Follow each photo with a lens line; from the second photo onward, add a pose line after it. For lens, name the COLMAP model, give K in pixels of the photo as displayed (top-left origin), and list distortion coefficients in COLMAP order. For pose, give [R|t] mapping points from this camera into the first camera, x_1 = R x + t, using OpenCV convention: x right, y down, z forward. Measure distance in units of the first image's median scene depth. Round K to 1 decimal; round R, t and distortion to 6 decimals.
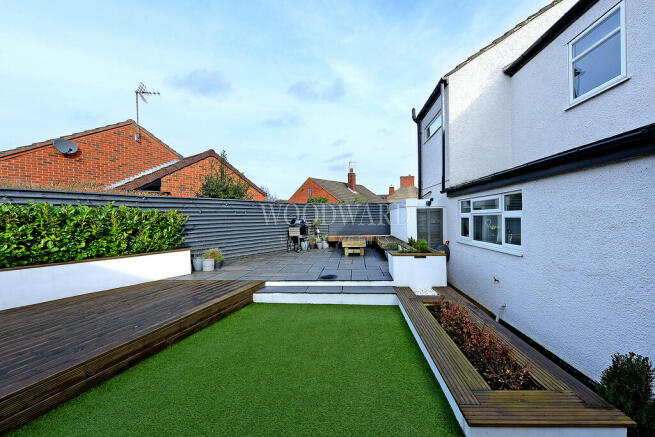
lens RADIAL K [[268.7, 0, 329.3], [0, 268.7, 219.1], [0, 0, 1]] dist [-0.010781, 0.000390]
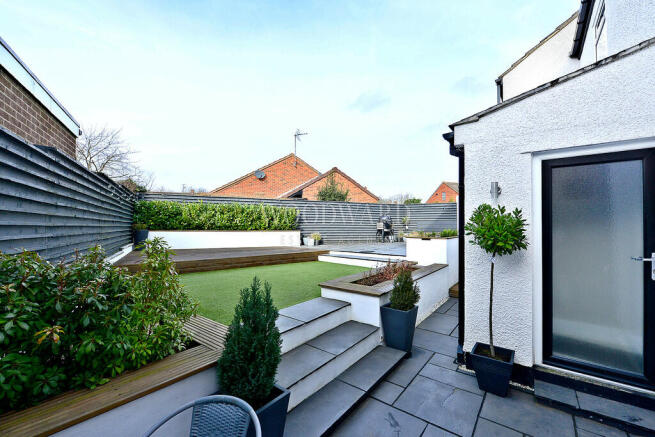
lens RADIAL K [[268.7, 0, 327.6], [0, 268.7, 220.3], [0, 0, 1]] dist [-0.010781, 0.000390]
pose [[0.817025, 0.011927, -0.576480, 0.530701], [-0.026583, 0.999502, -0.016995, 0.065098], [0.575990, 0.029209, 0.816935, -0.244199]]
